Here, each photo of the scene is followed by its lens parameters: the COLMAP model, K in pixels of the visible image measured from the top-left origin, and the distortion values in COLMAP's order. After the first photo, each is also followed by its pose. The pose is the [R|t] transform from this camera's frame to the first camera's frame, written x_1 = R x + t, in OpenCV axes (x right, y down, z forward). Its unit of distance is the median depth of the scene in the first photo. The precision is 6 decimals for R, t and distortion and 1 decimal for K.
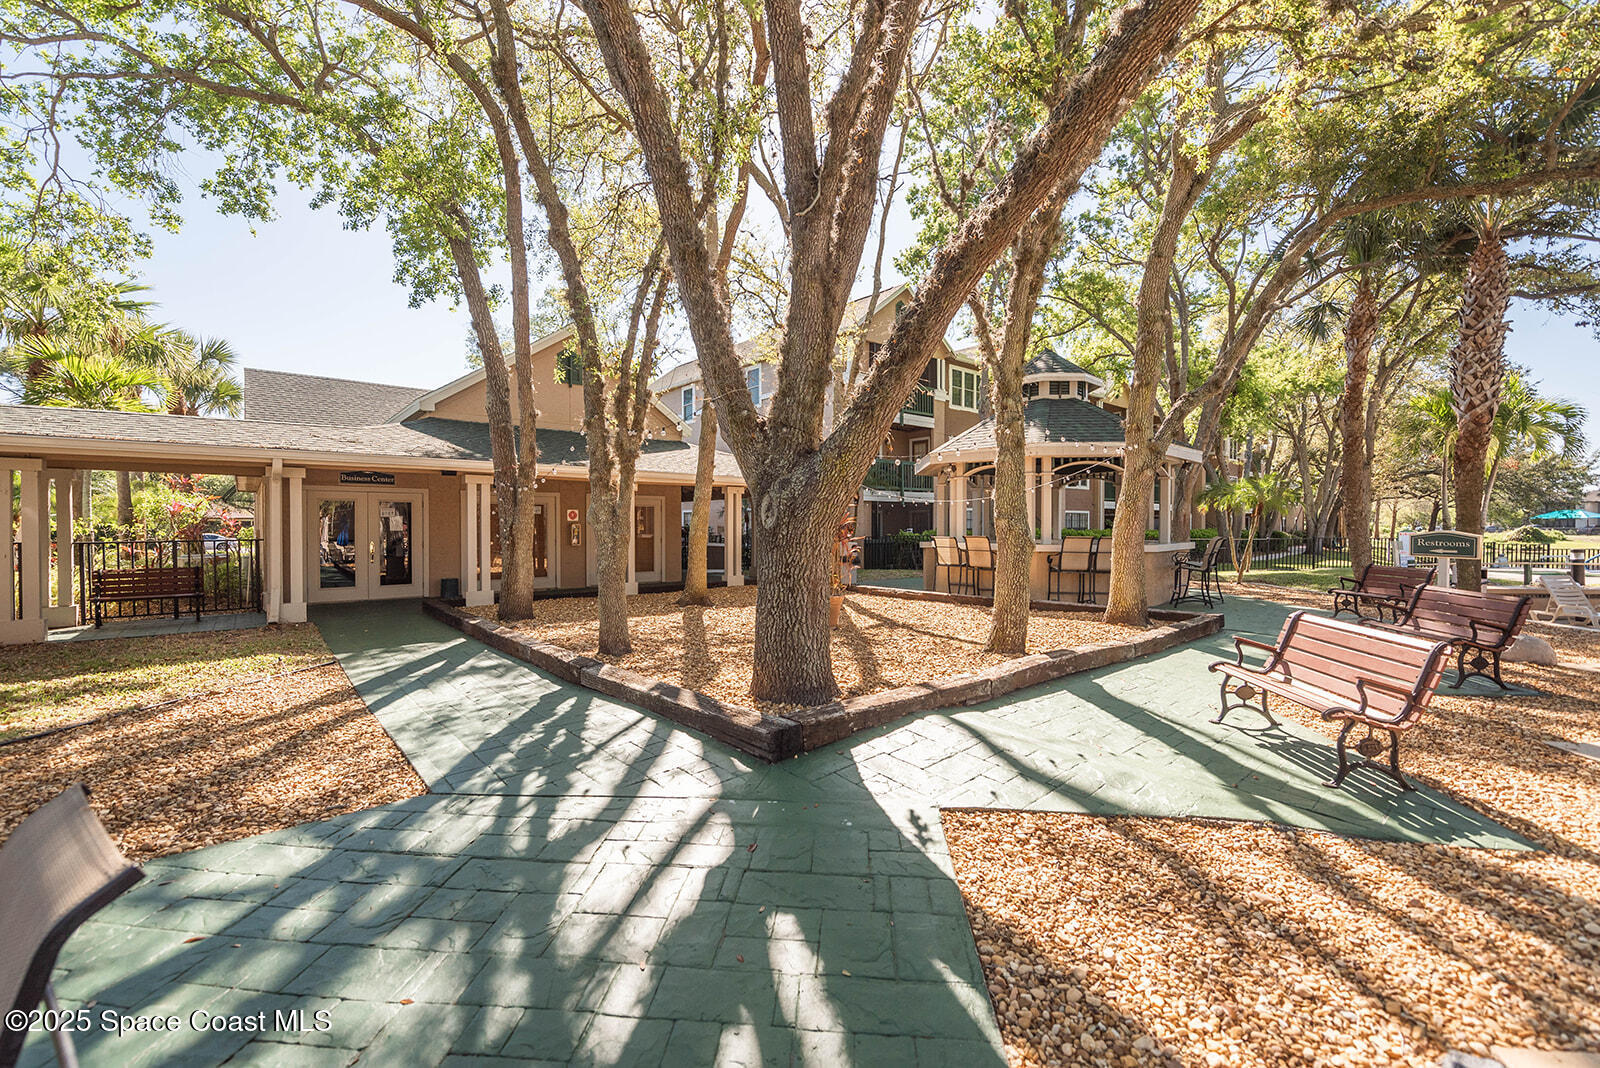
lens RADIAL K [[640.5, 0, 801.3], [0, 640.5, 535.8], [0, 0, 1]] dist [0.002818, -0.004308]
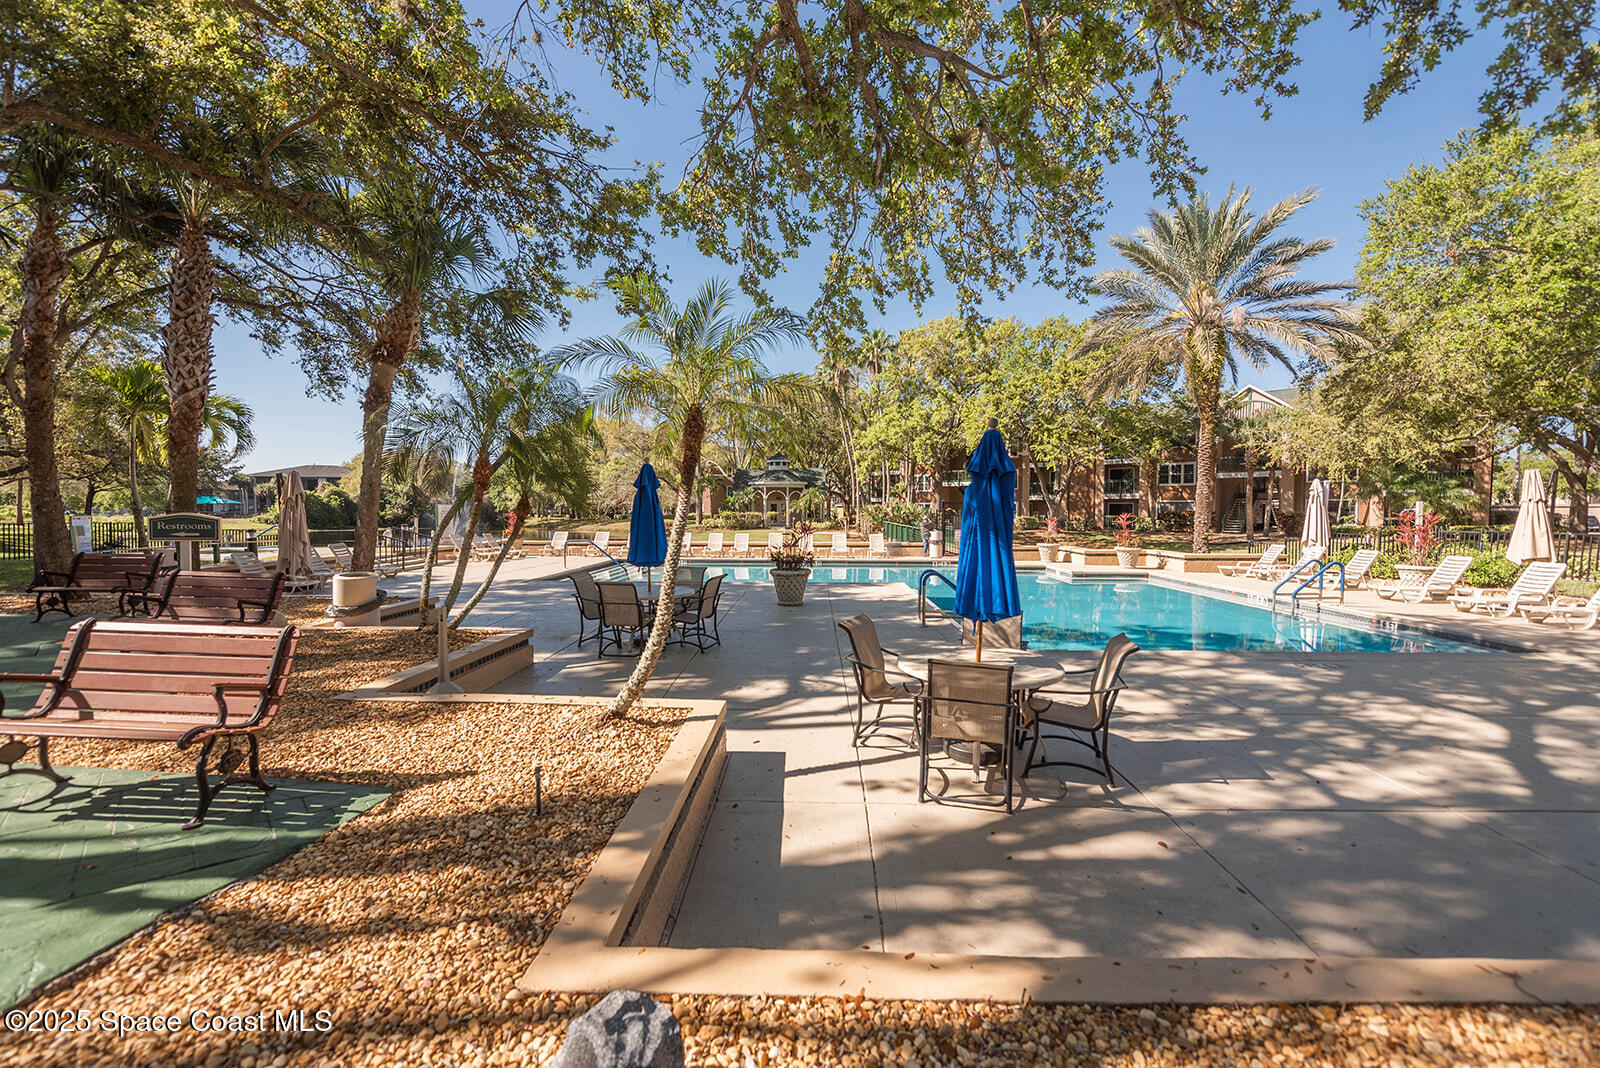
lens RADIAL K [[640.5, 0, 801.3], [0, 640.5, 535.8], [0, 0, 1]] dist [0.002818, -0.004308]
pose [[-0.039970, -0.035439, 0.998572, 0.000788], [0.009261, 0.999315, 0.035837, 0.000967], [-0.999158, 0.010680, -0.039615, 0.257983]]
